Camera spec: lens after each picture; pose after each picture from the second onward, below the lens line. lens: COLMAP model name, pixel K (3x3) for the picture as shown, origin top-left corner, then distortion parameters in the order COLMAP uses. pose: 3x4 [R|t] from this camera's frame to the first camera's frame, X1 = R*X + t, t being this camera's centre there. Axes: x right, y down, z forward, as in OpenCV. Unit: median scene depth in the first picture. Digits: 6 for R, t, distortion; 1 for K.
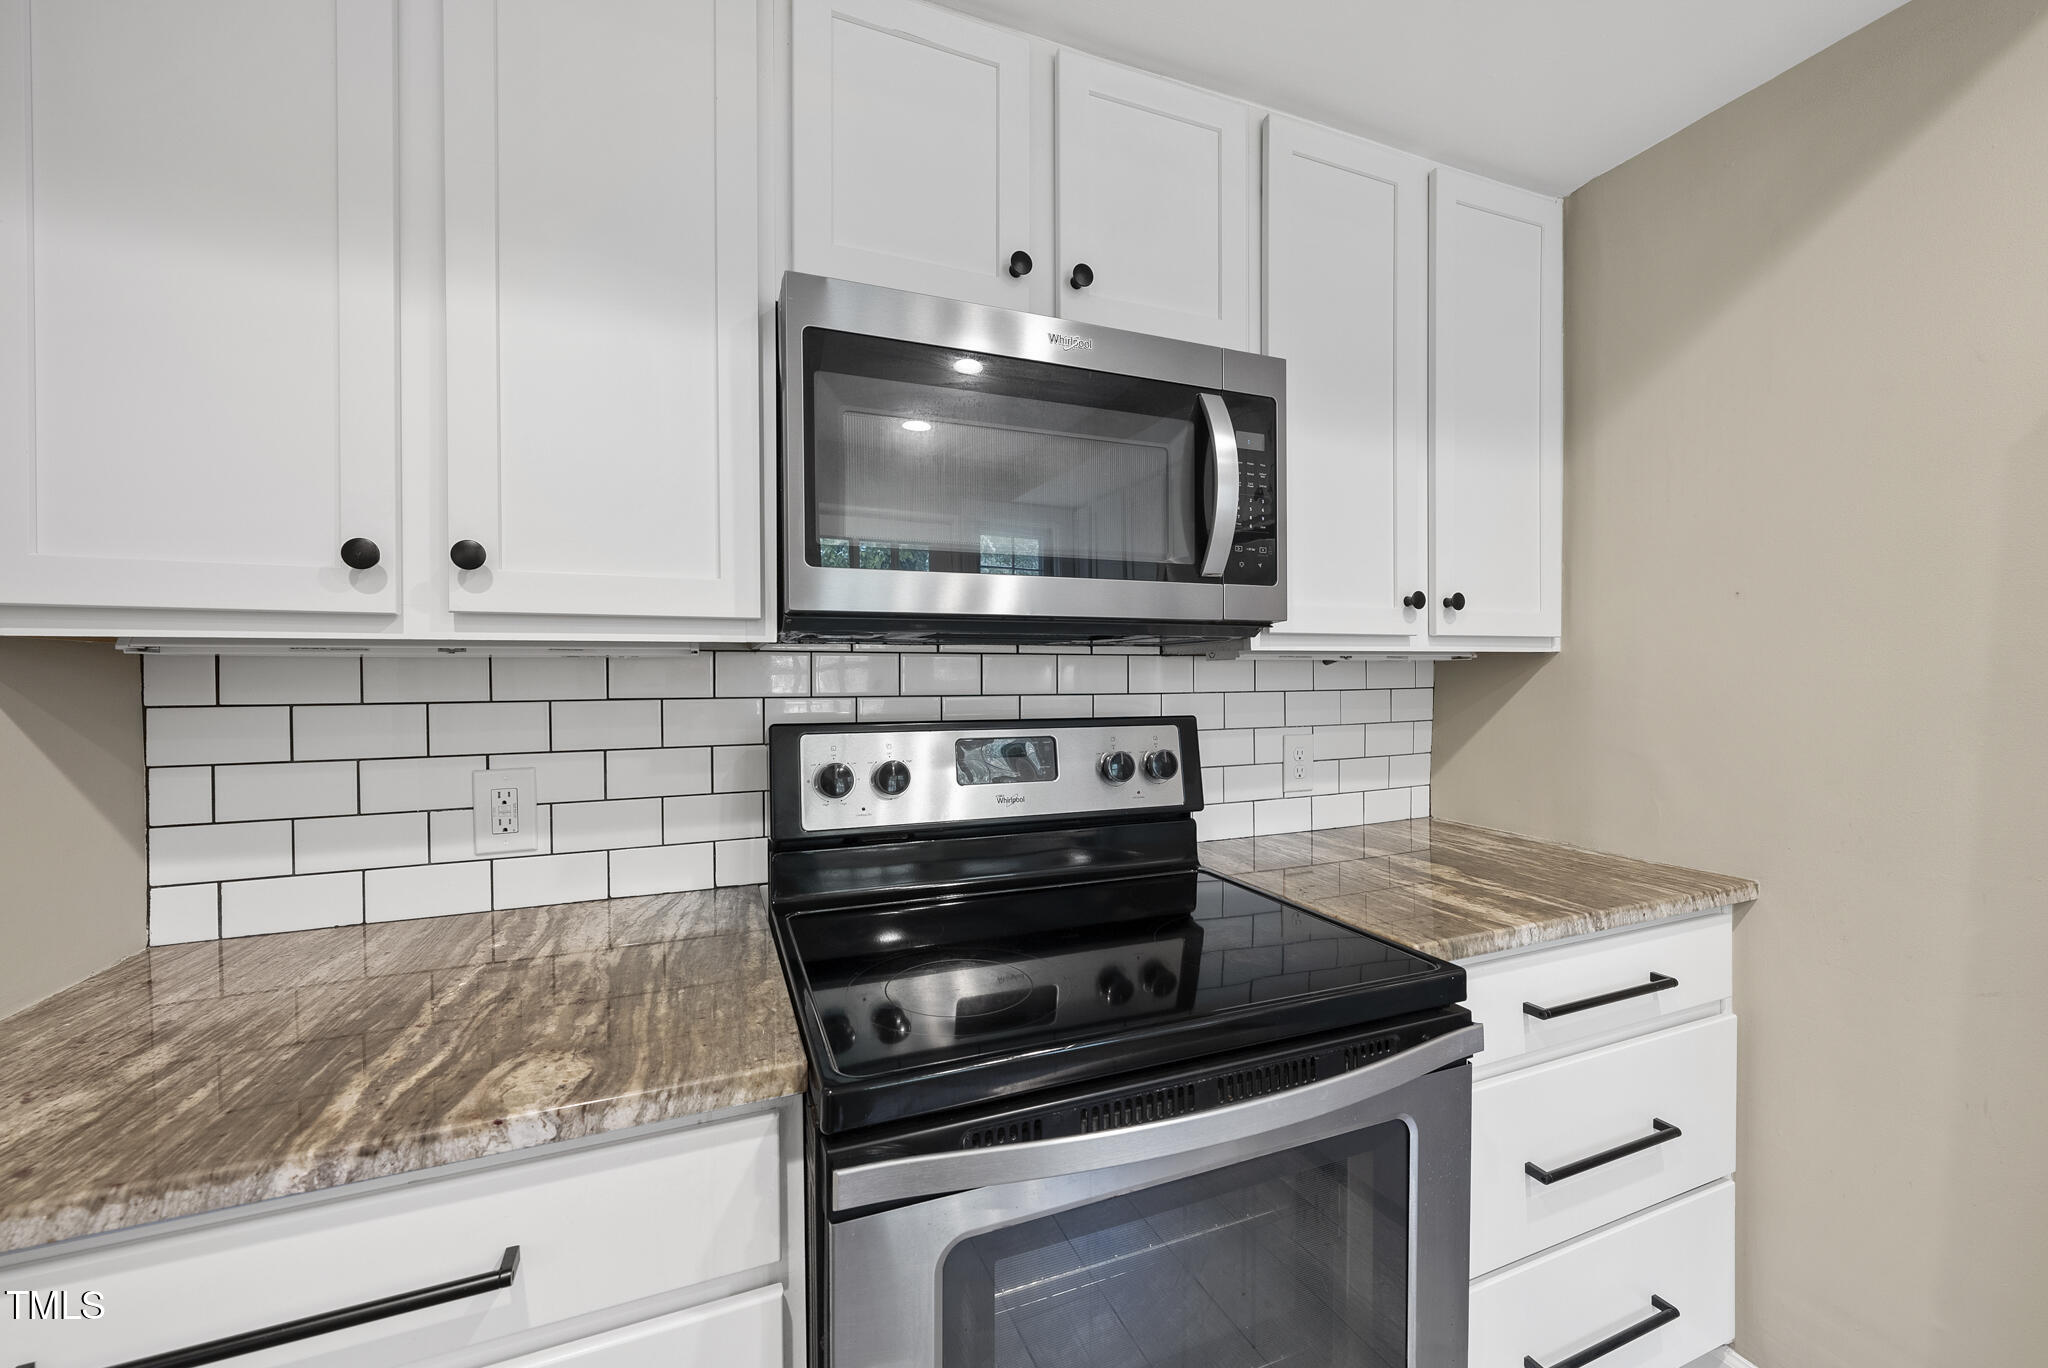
lens RADIAL K [[791.3, 0, 1024.0], [0, 791.3, 682.9], [0, 0, 1]] dist [-0.004081, 0.000824]
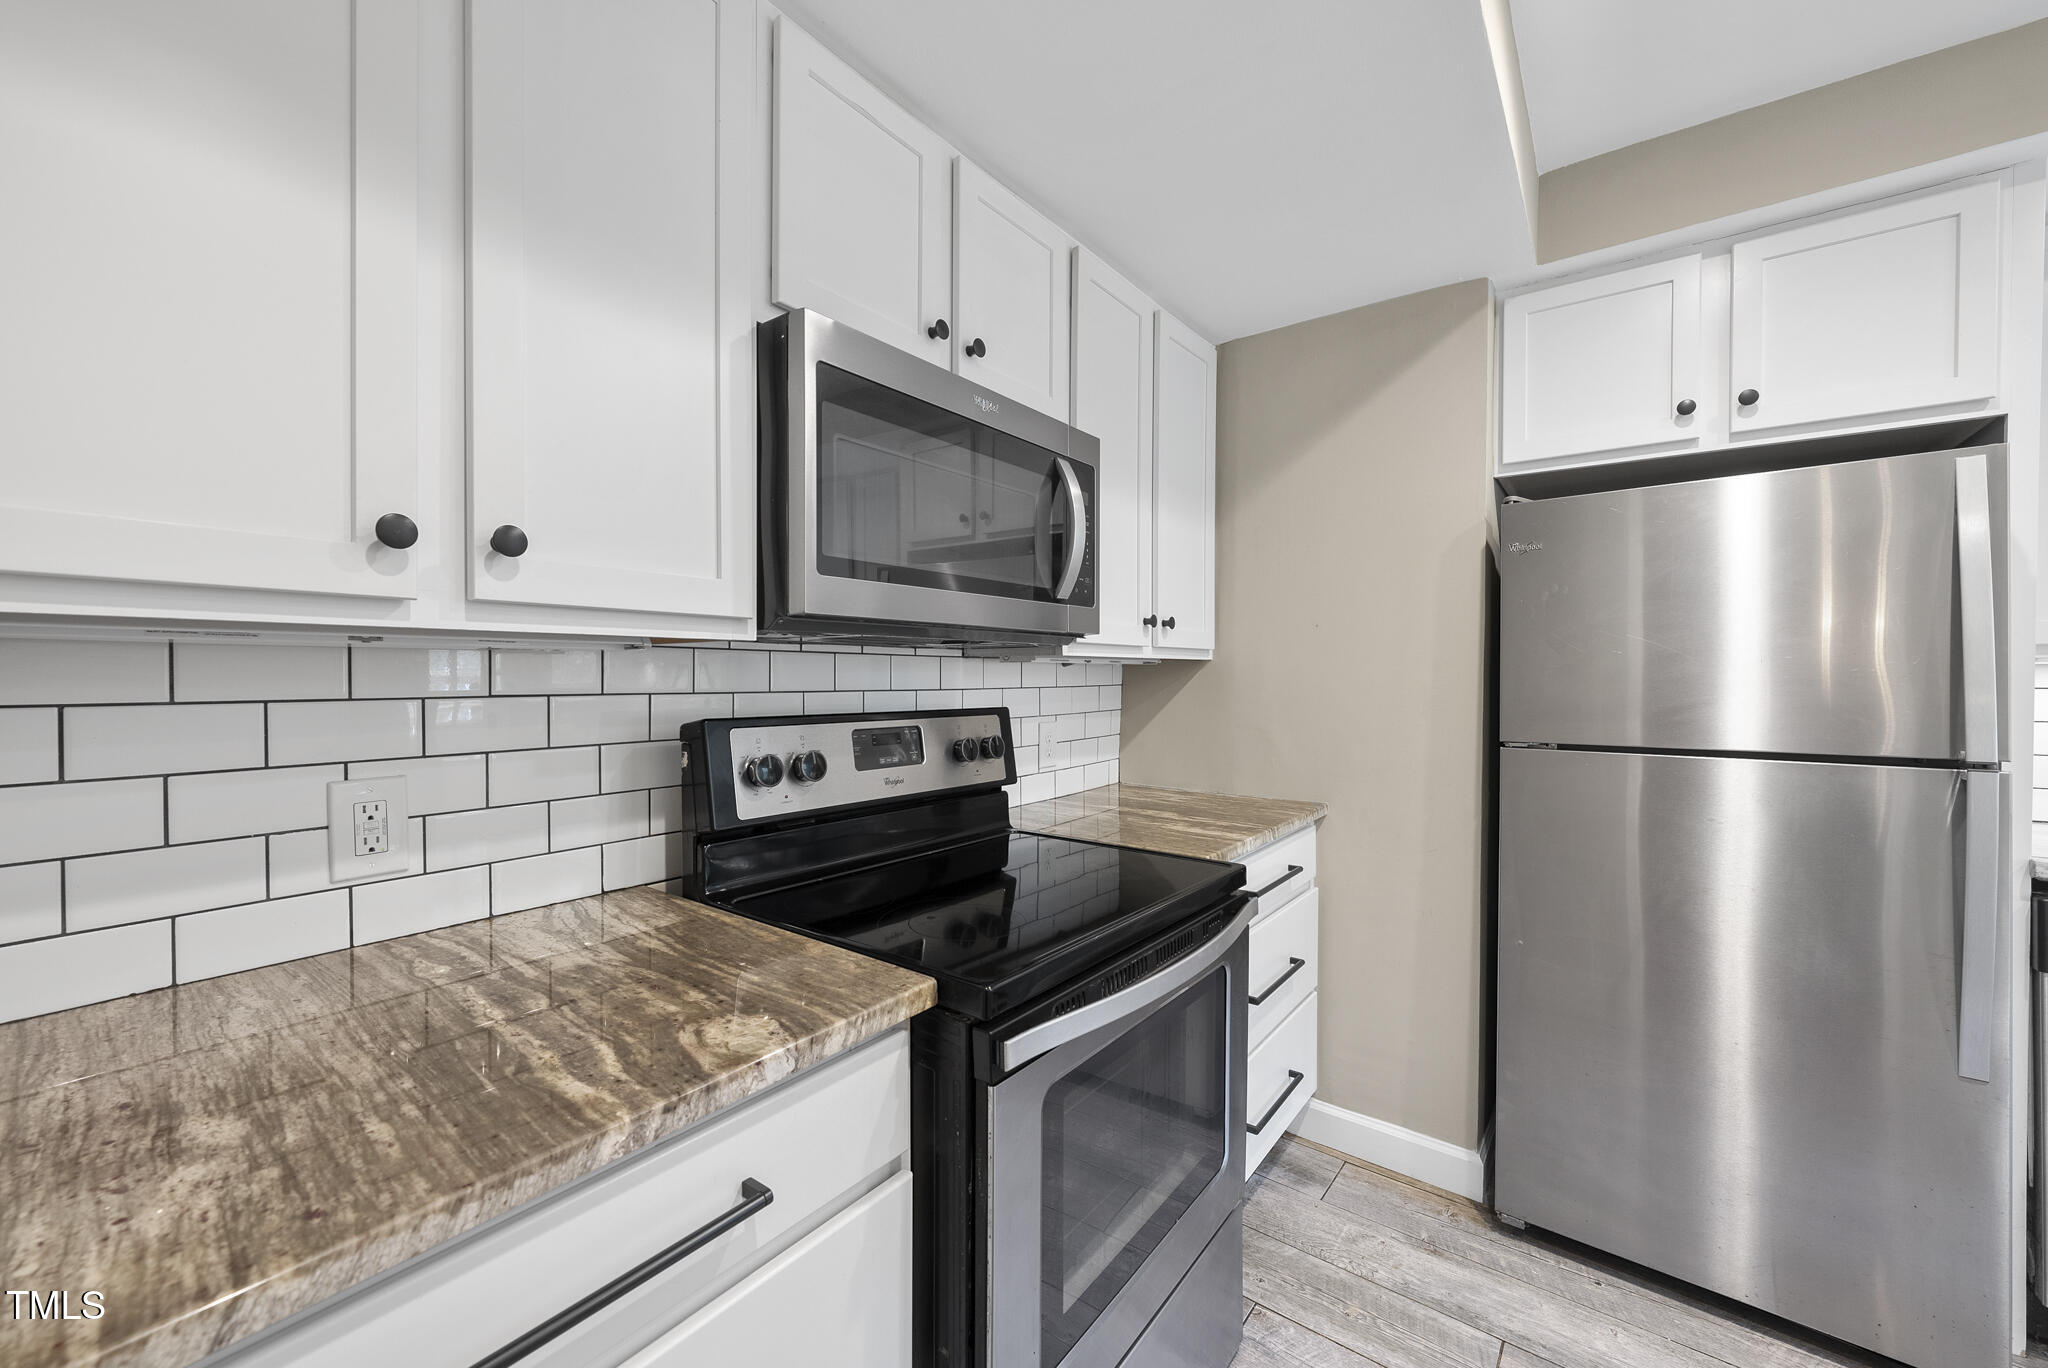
lens RADIAL K [[791.3, 0, 1030.4], [0, 791.3, 681.9], [0, 0, 1]] dist [-0.004081, 0.000824]
pose [[0.858111, 0.003317, 0.513453, -0.497652], [-0.003813, 0.999993, -0.000087, 0.002695], [-0.513450, -0.001883, 0.858117, -0.097088]]
